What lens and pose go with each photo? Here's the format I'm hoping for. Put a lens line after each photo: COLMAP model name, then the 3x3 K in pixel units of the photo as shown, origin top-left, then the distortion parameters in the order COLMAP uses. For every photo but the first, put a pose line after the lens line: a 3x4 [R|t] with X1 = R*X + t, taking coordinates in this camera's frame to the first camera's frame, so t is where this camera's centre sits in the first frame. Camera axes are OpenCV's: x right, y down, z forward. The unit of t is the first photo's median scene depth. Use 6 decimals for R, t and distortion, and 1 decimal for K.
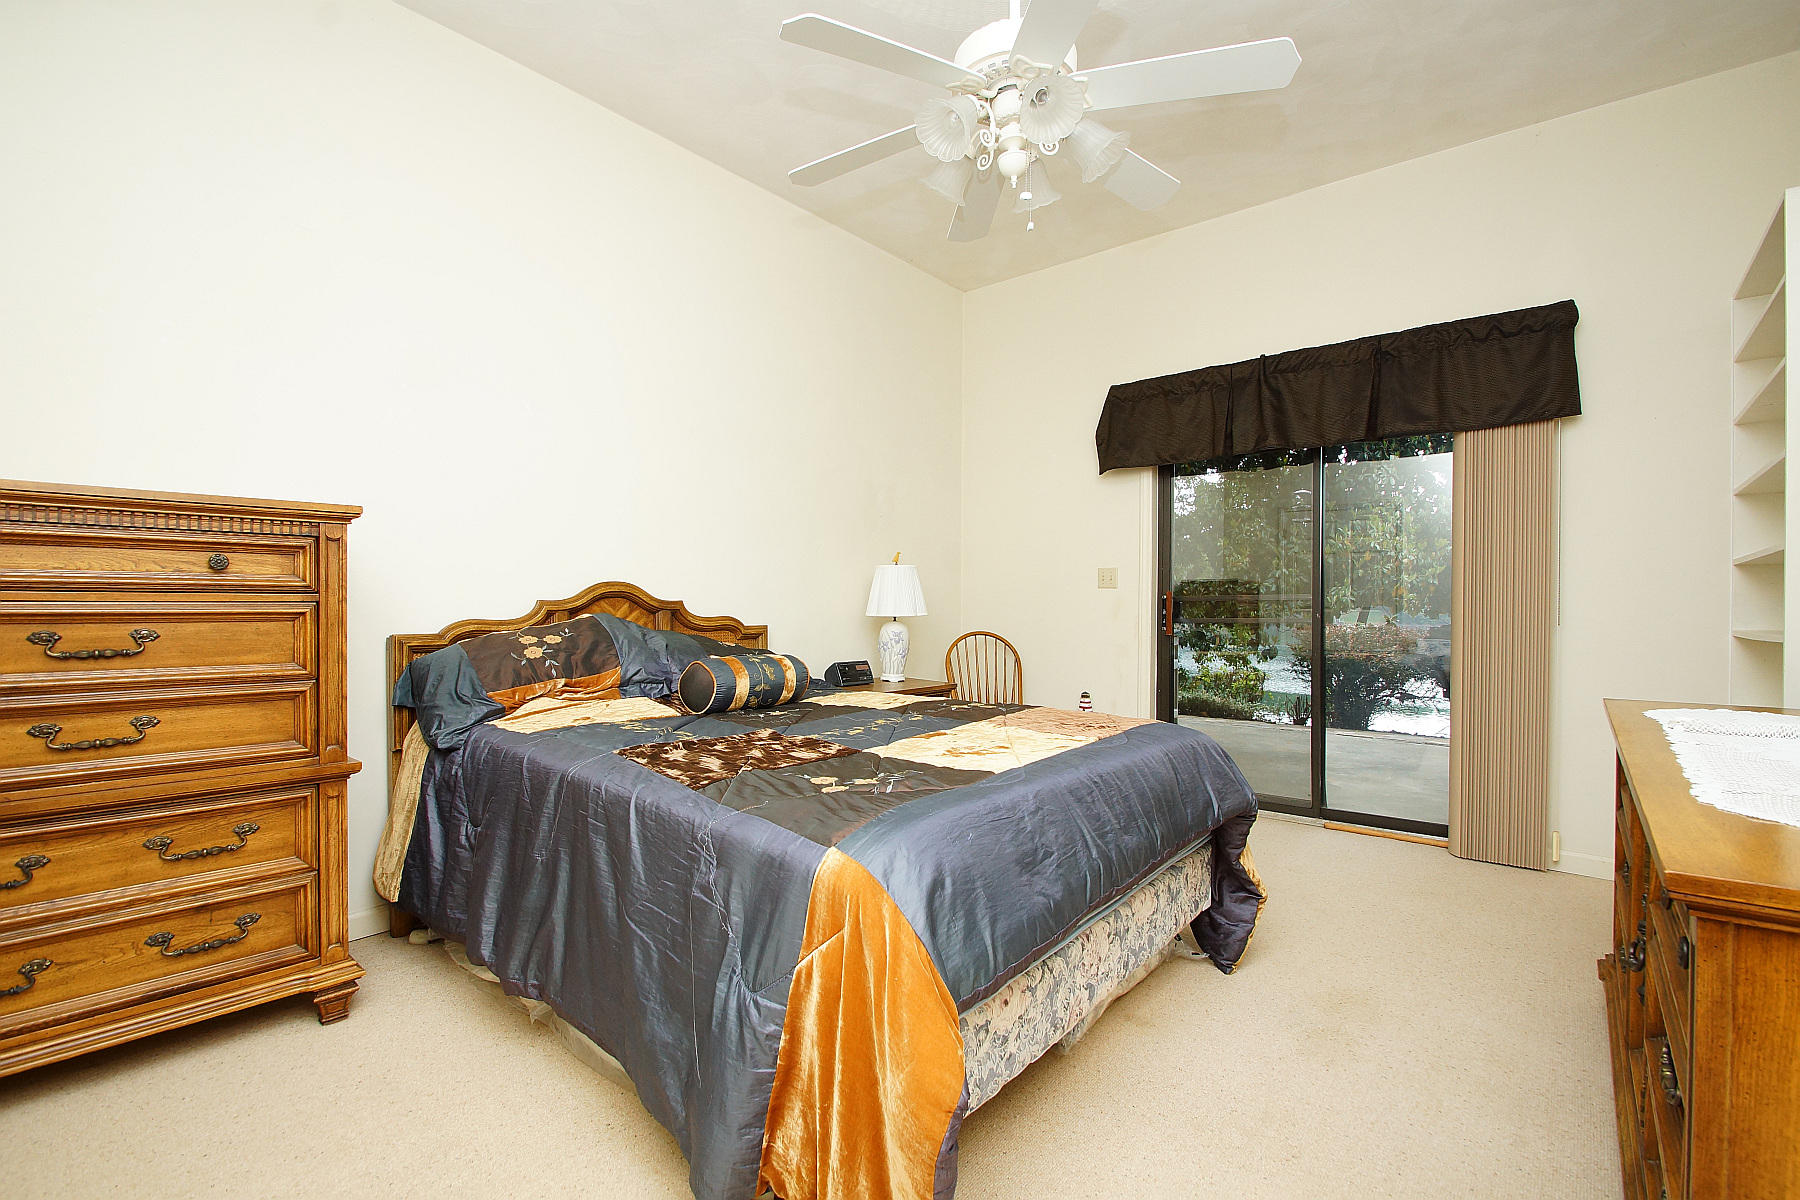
lens RADIAL K [[796.7, 0, 893.5], [0, 796.7, 601.5], [0, 0, 1]] dist [0.012090, -0.016201]
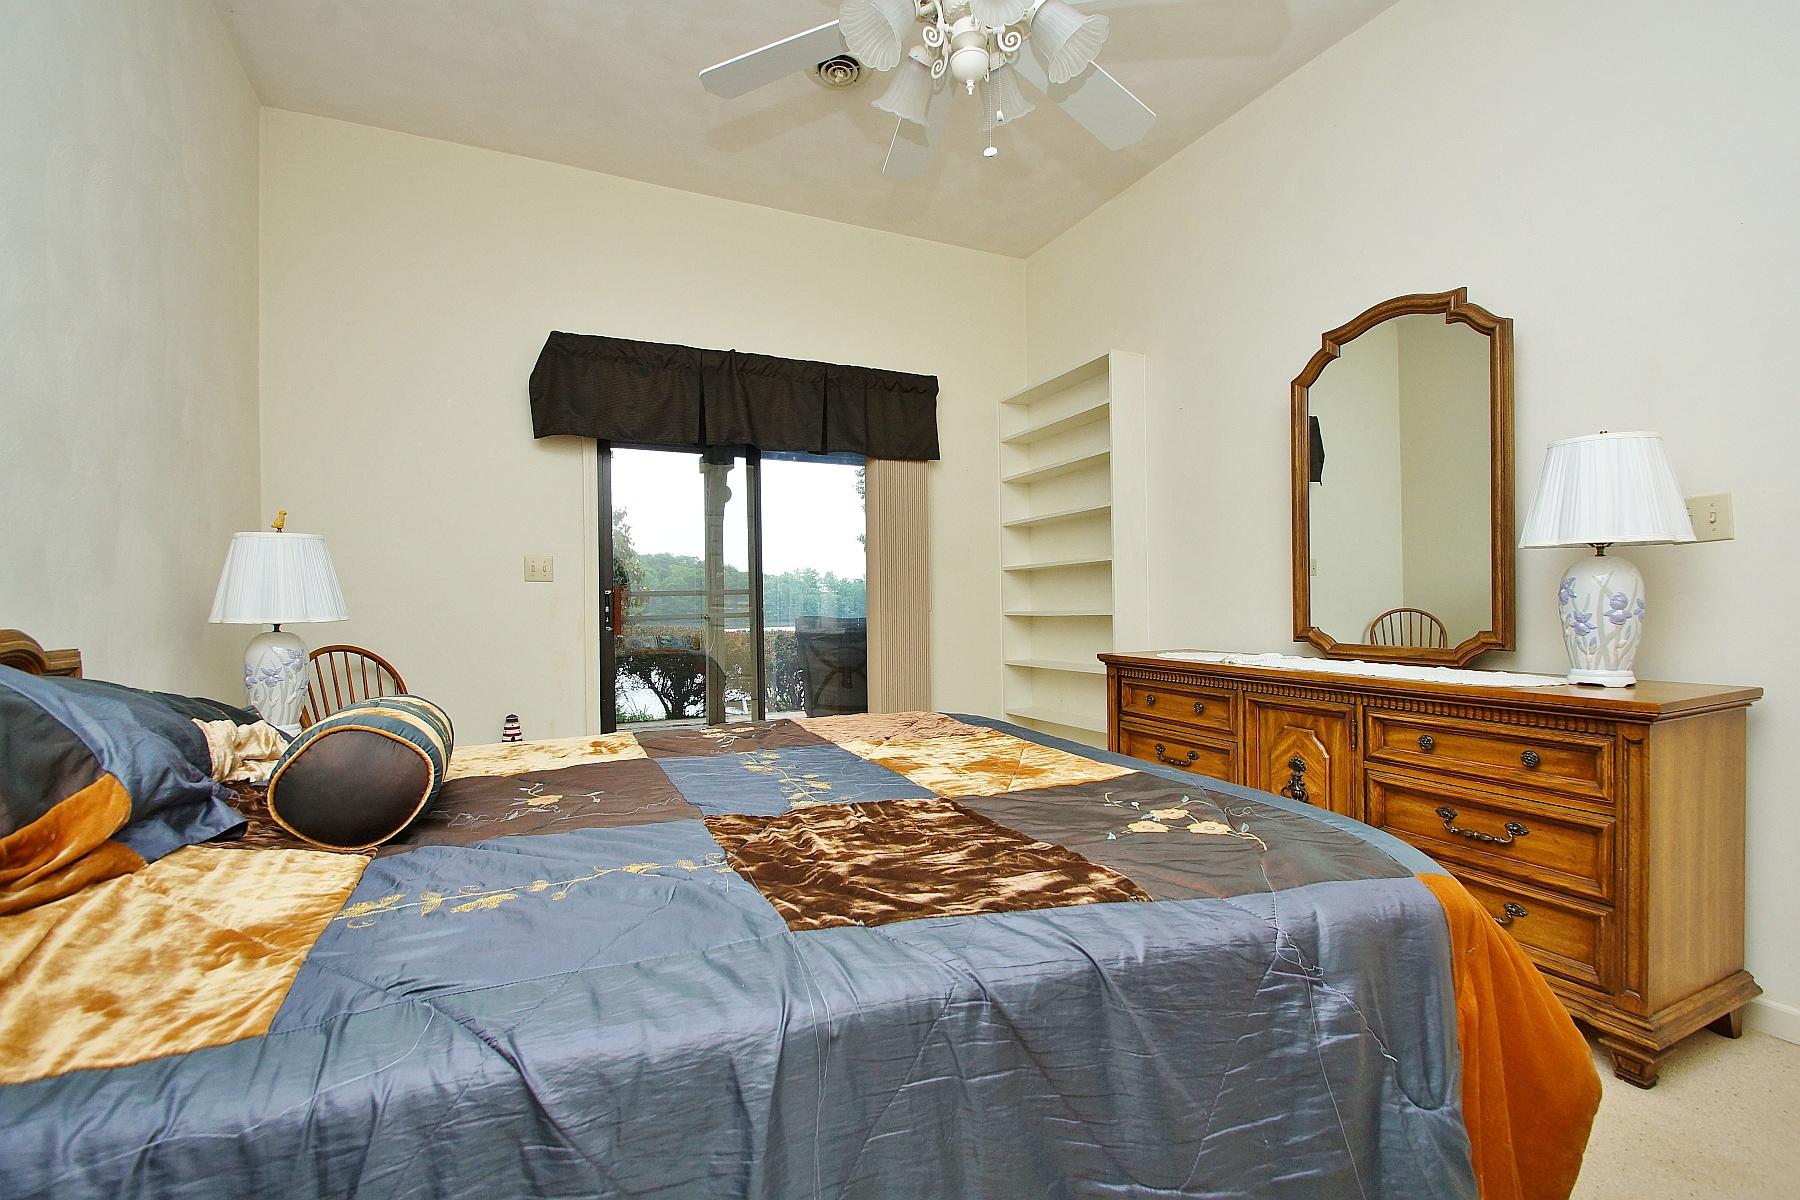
lens RADIAL K [[796.7, 0, 896.1], [0, 796.7, 598.6], [0, 0, 1]] dist [0.012090, -0.016201]
pose [[0.424354, -0.003335, 0.905490, -0.326281], [0.013696, 0.999902, -0.002736, 0.008247], [-0.905393, 0.013562, 0.424358, 0.358990]]
